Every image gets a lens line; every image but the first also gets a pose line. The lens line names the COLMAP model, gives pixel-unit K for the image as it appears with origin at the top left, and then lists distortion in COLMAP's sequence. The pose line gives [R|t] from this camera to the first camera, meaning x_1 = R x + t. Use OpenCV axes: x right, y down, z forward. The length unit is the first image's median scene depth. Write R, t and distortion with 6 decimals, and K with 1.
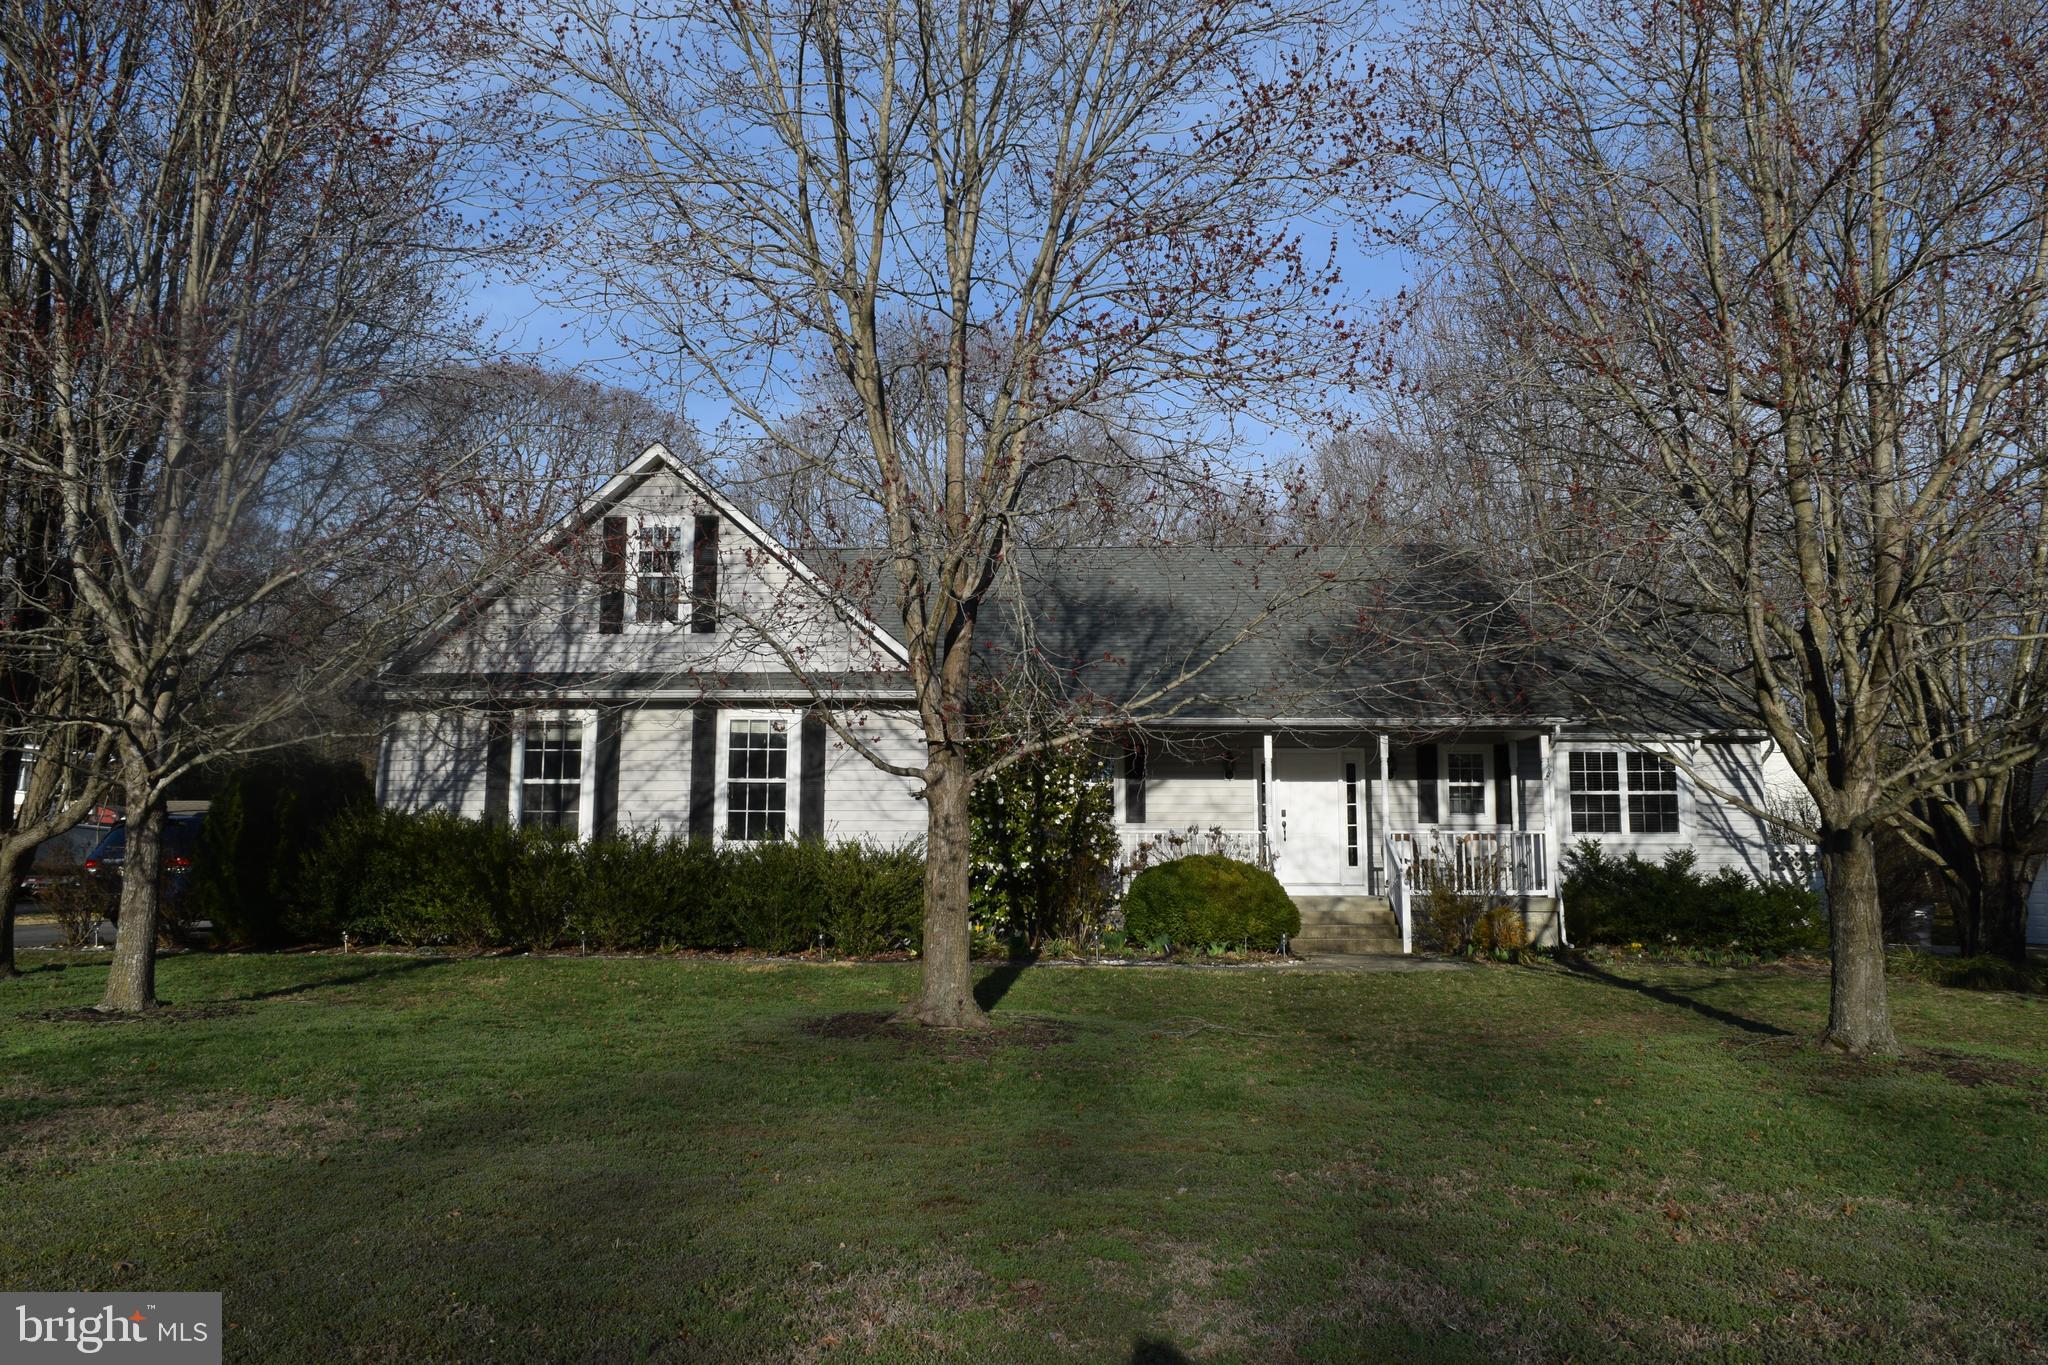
lens RADIAL K [[1578.4, 0, 1030.4], [0, 1578.4, 683.8], [0, 0, 1]] dist [-0.016710, 0.006601]
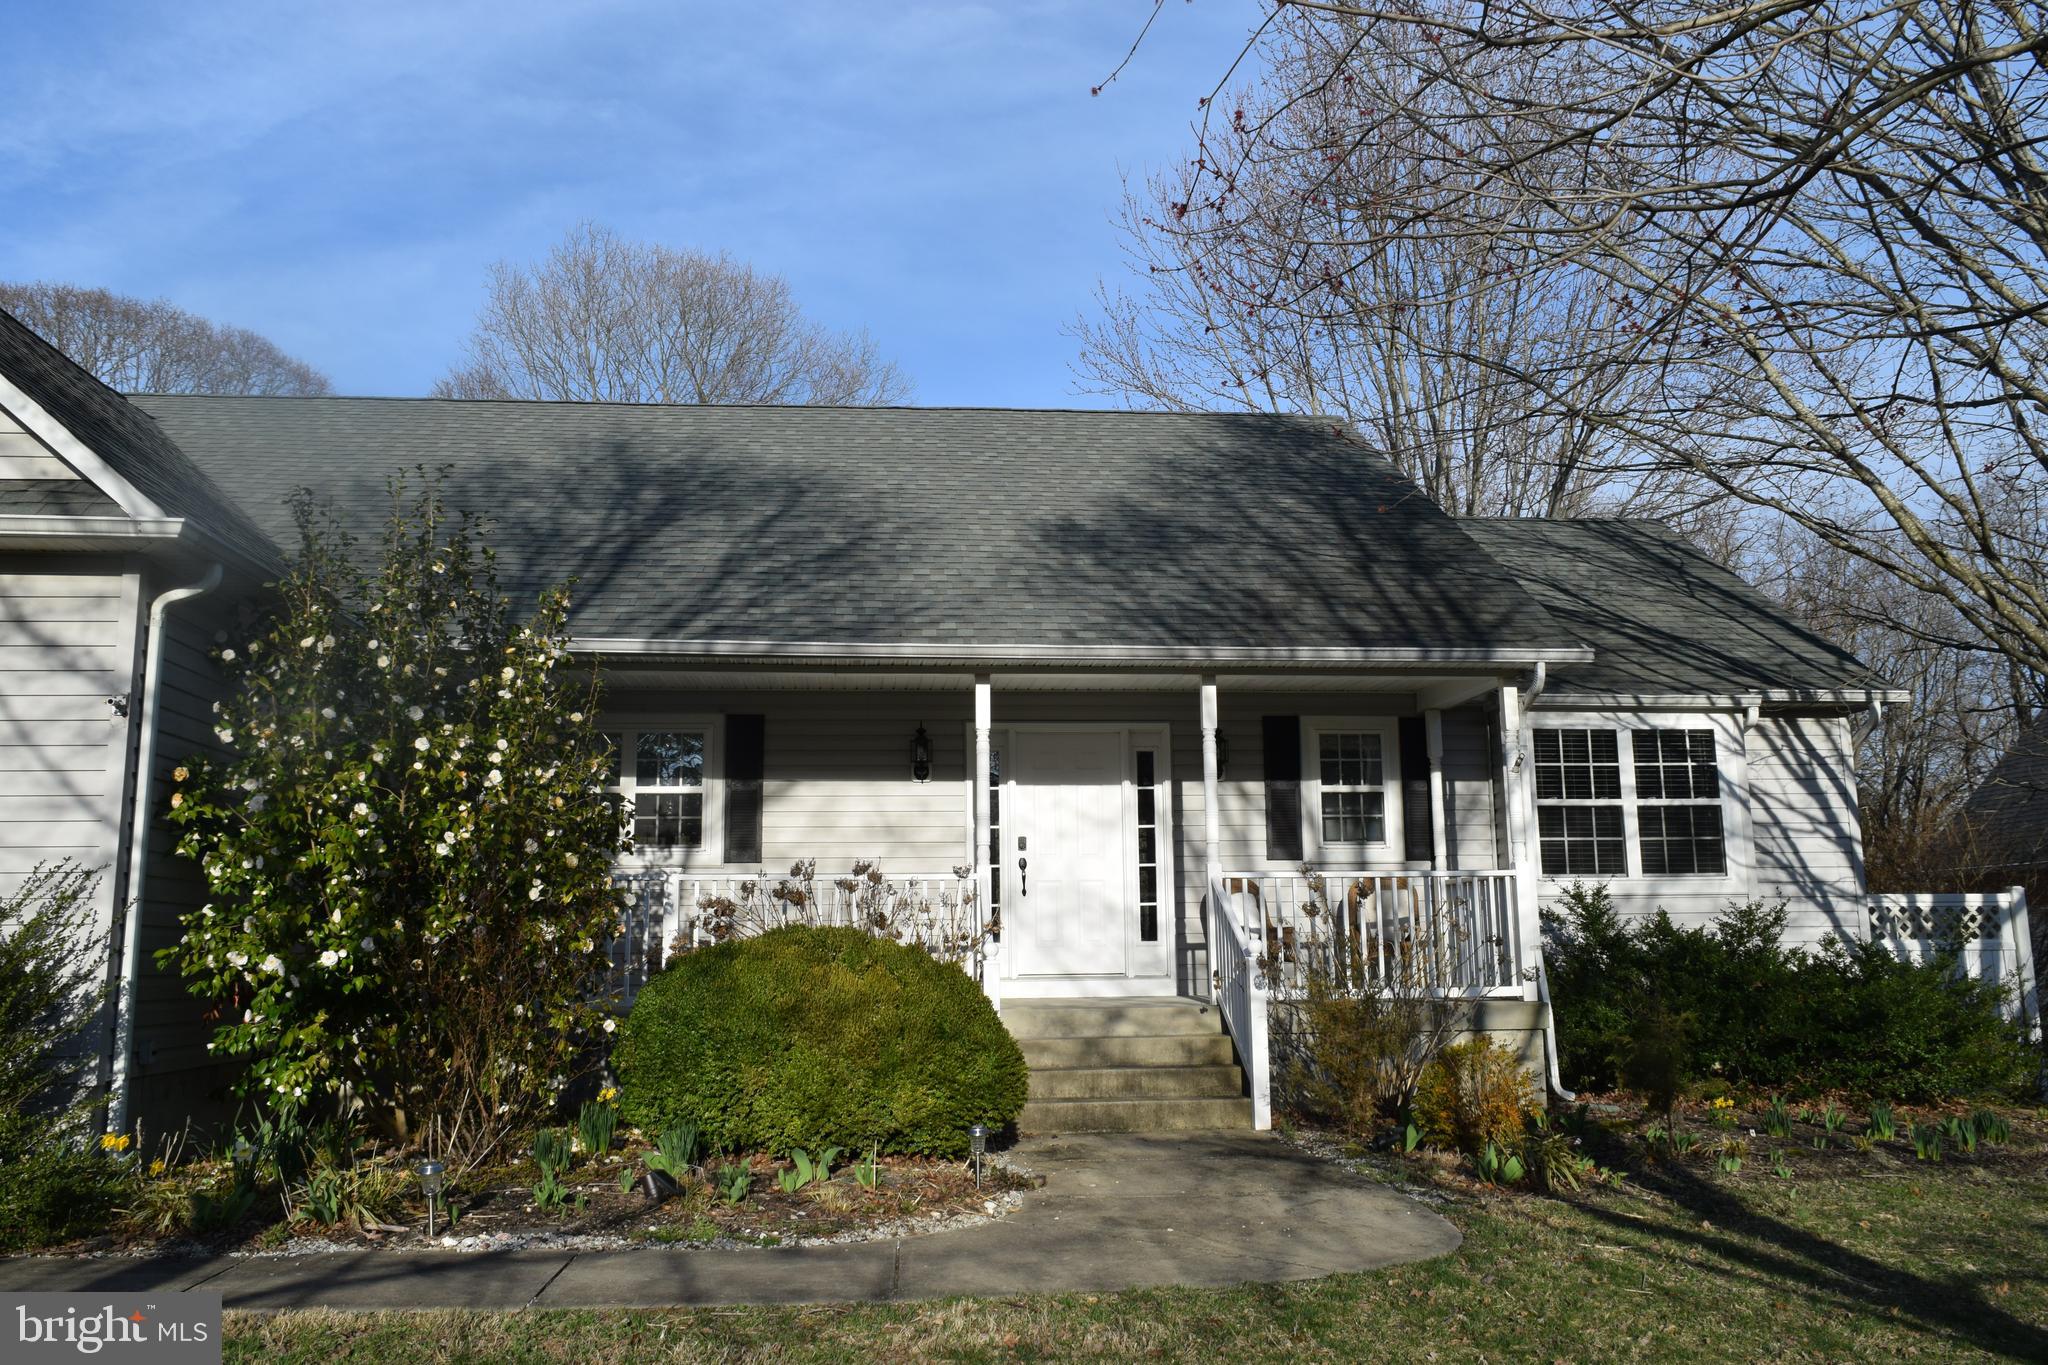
lens RADIAL K [[1578.4, 0, 1017.1], [0, 1578.4, 683.8], [0, 0, 1]] dist [-0.016710, 0.006601]
pose [[0.993090, 0.007536, 0.117110, 0.097353], [-0.003234, 0.999314, -0.036880, 0.048395], [-0.117308, 0.036247, 0.992434, 0.472907]]
